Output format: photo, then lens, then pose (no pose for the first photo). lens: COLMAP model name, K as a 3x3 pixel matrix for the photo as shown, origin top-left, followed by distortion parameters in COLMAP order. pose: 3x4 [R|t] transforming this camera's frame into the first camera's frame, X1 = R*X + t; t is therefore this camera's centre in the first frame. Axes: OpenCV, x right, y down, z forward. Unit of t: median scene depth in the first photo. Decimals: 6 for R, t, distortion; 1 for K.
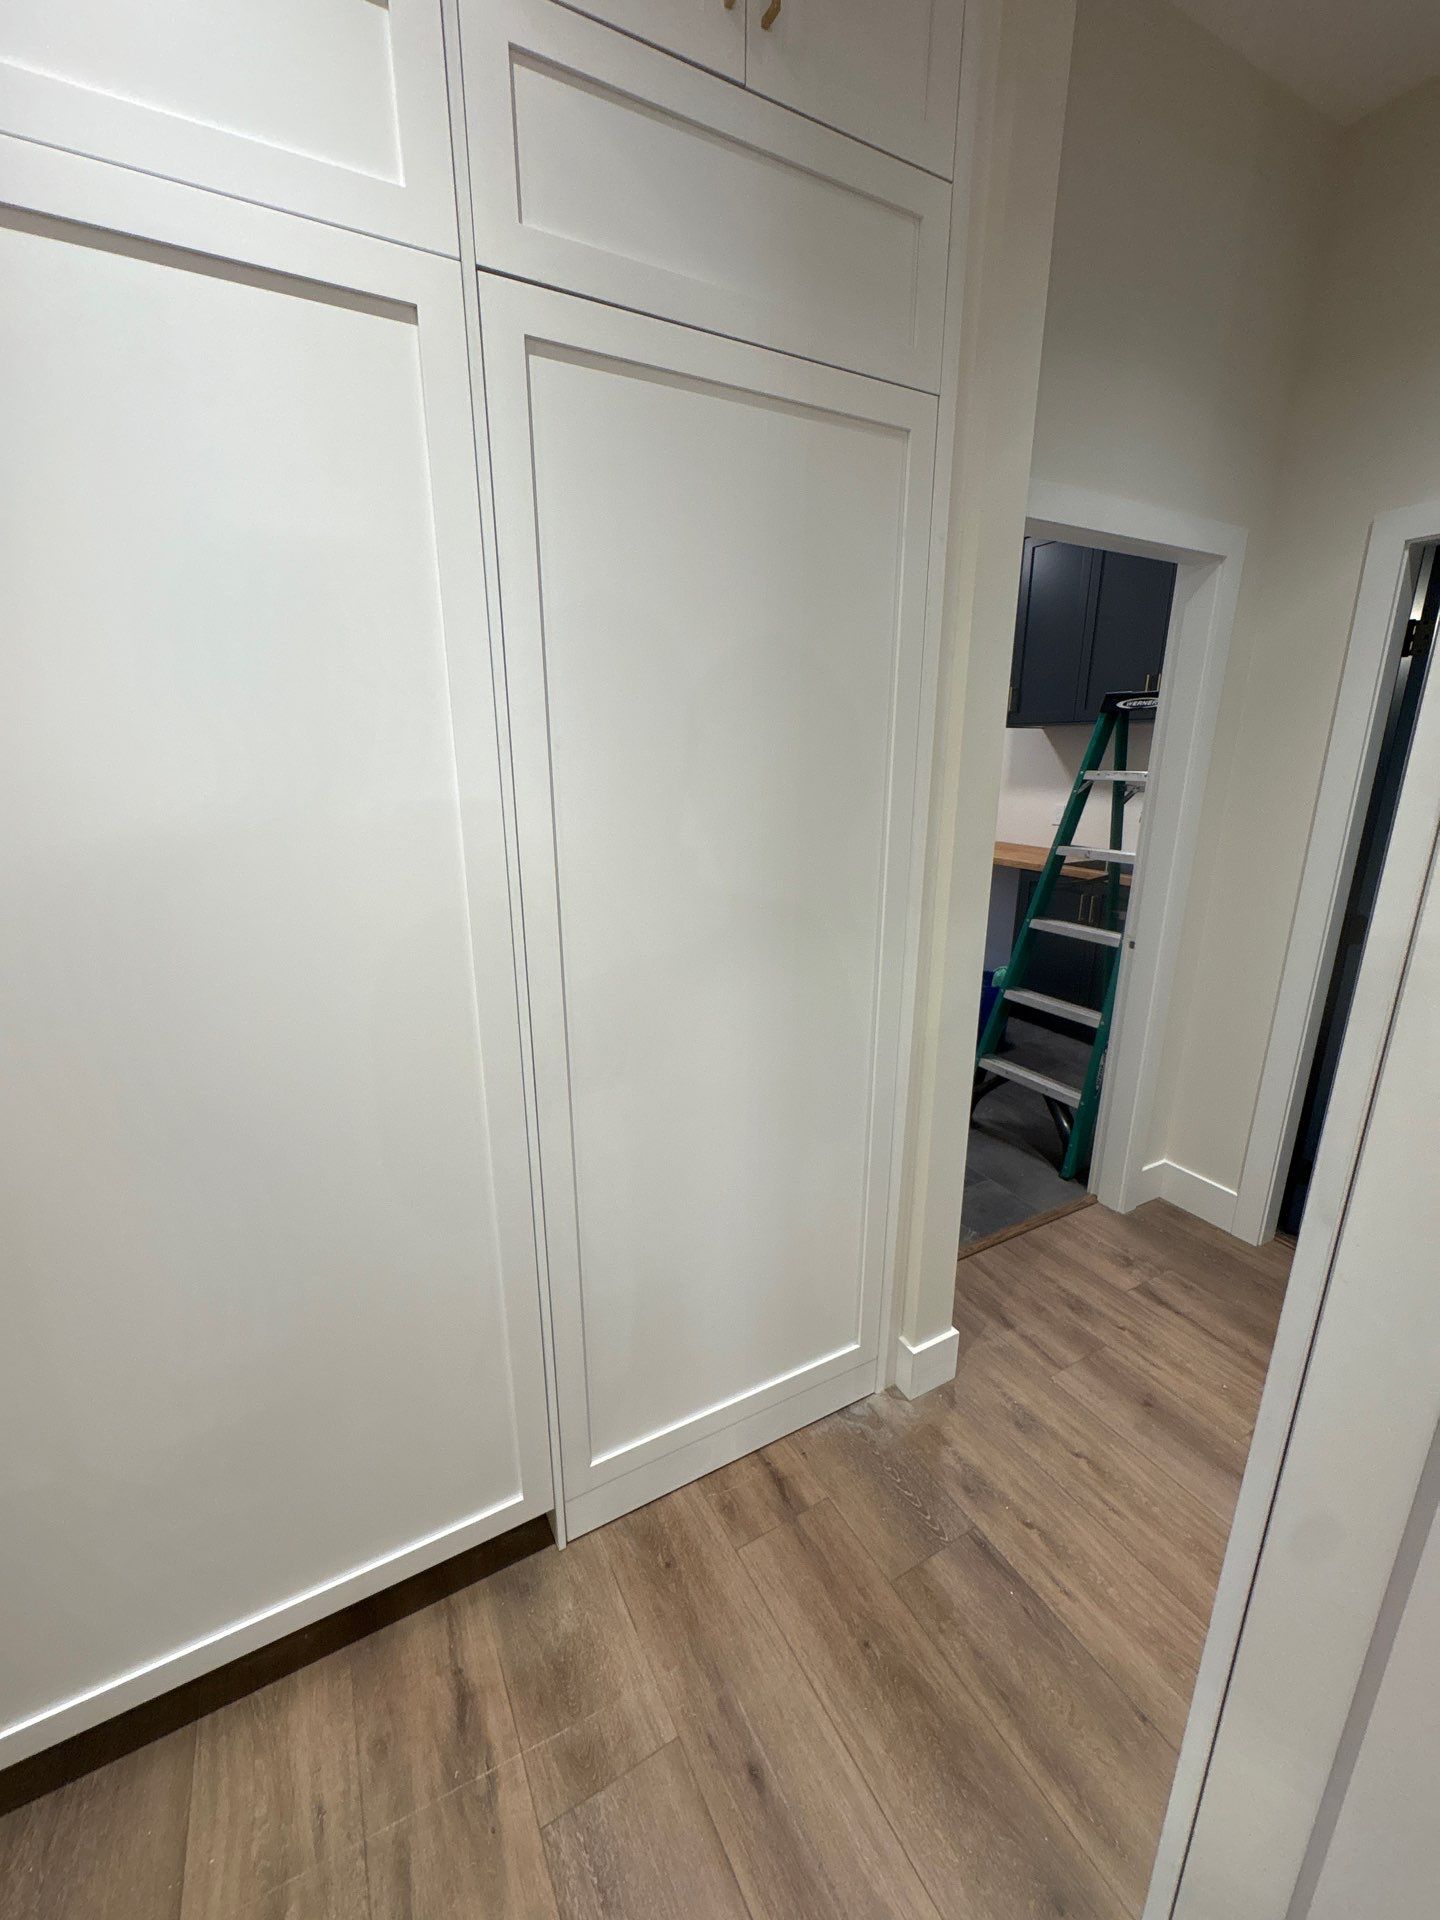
lens RADIAL K [[766.6, 0, 723.0], [0, 766.6, 954.7], [0, 0, 1]] dist [-0.000102, -0.000335]
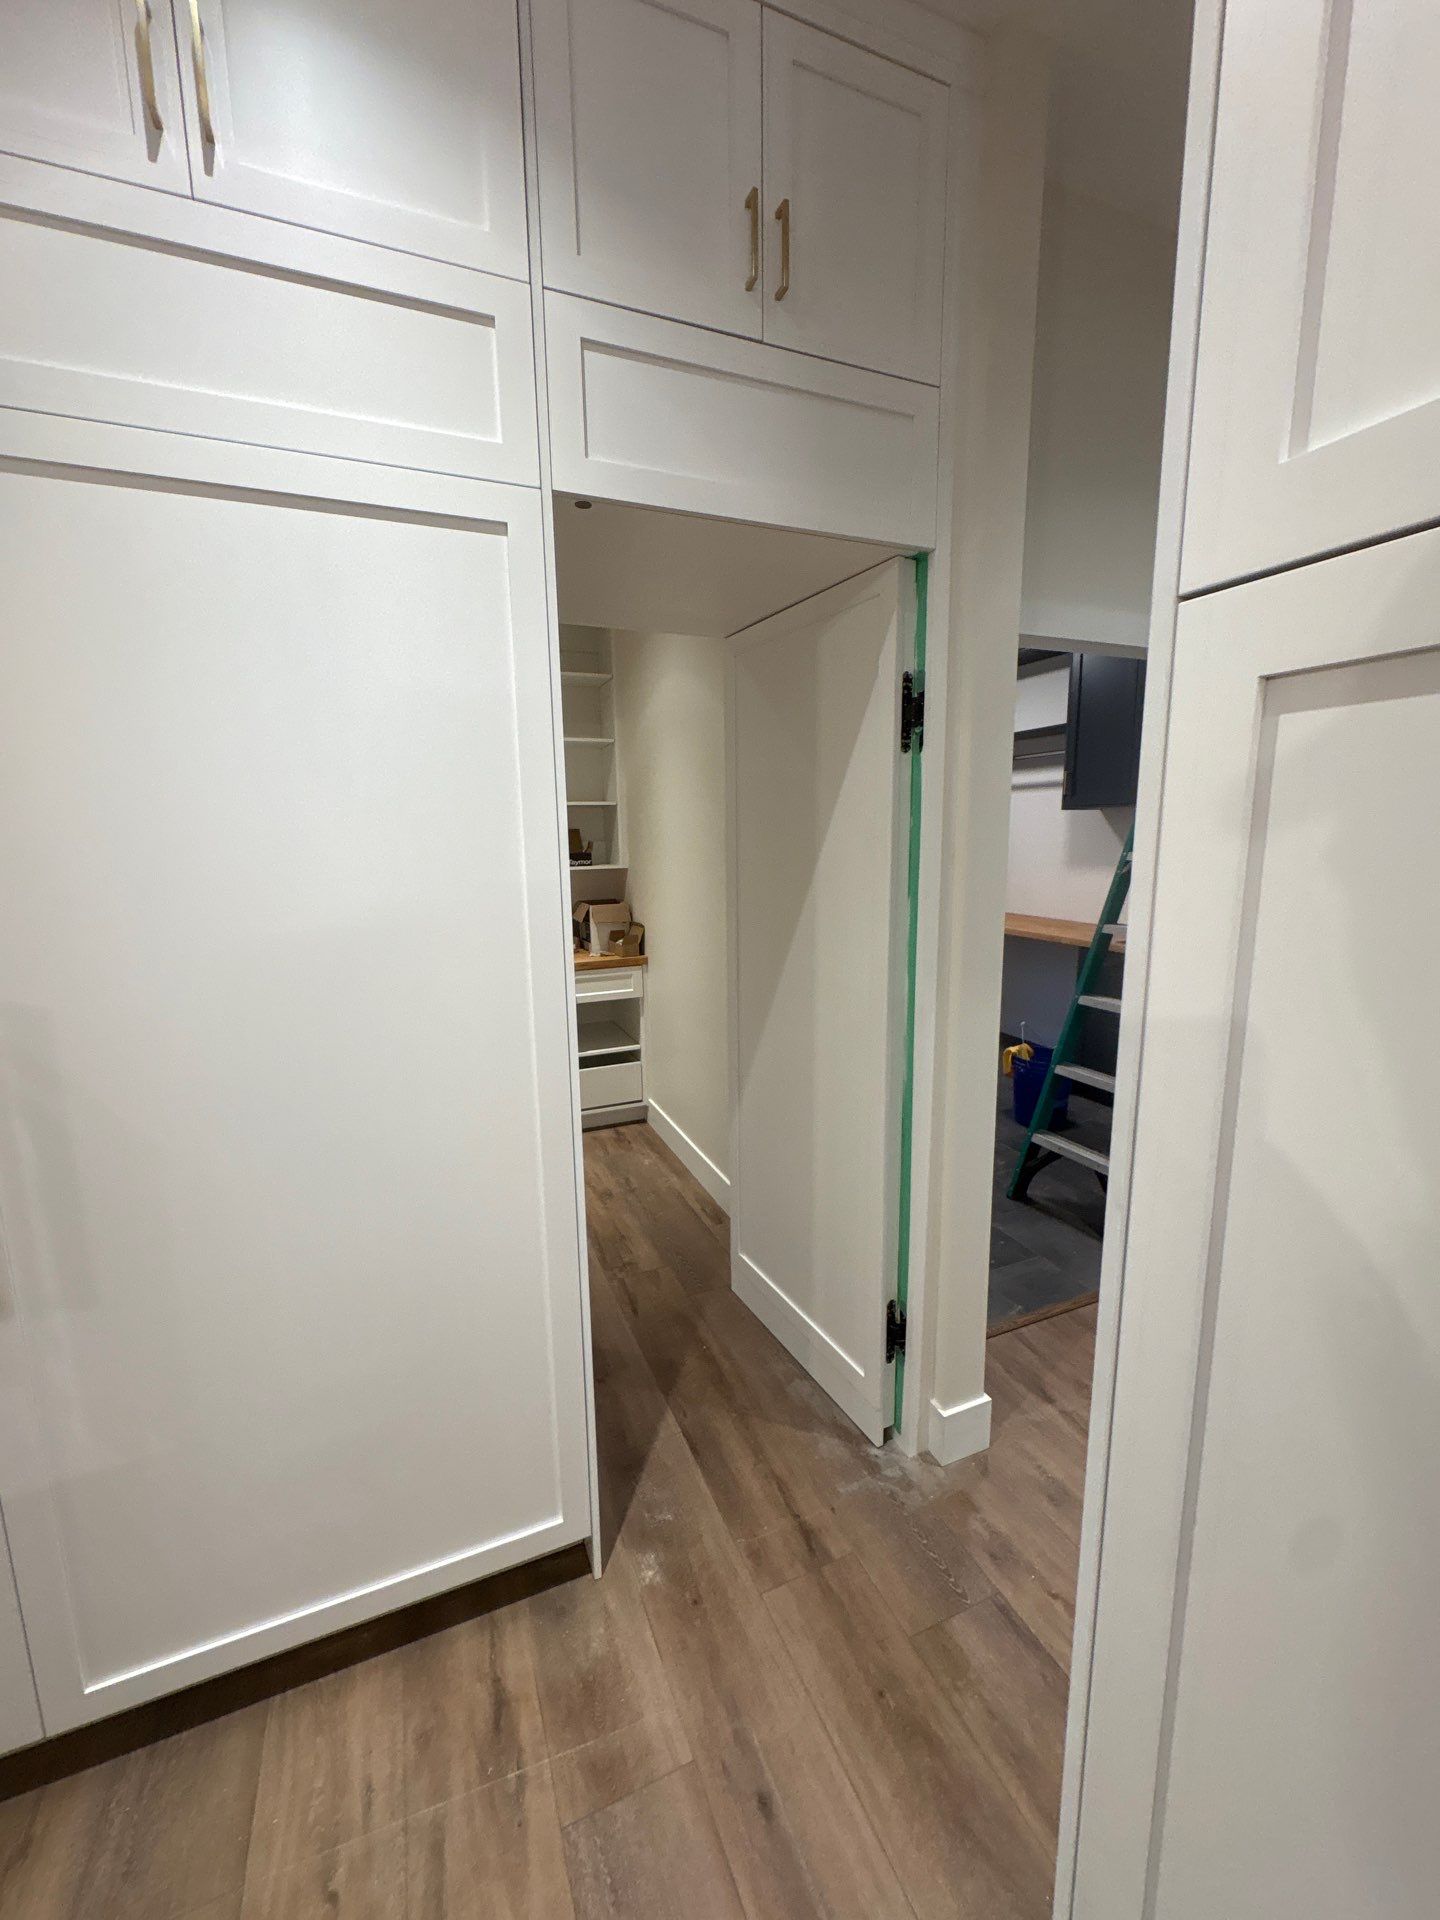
lens RADIAL K [[766.6, 0, 723.0], [0, 766.6, 954.7], [0, 0, 1]] dist [-0.000102, -0.000335]
pose [[0.995030, 0.005065, -0.099446, 0.075742], [-0.014799, 0.995136, -0.097393, 0.014742], [0.098469, 0.098381, 0.990265, -0.143486]]
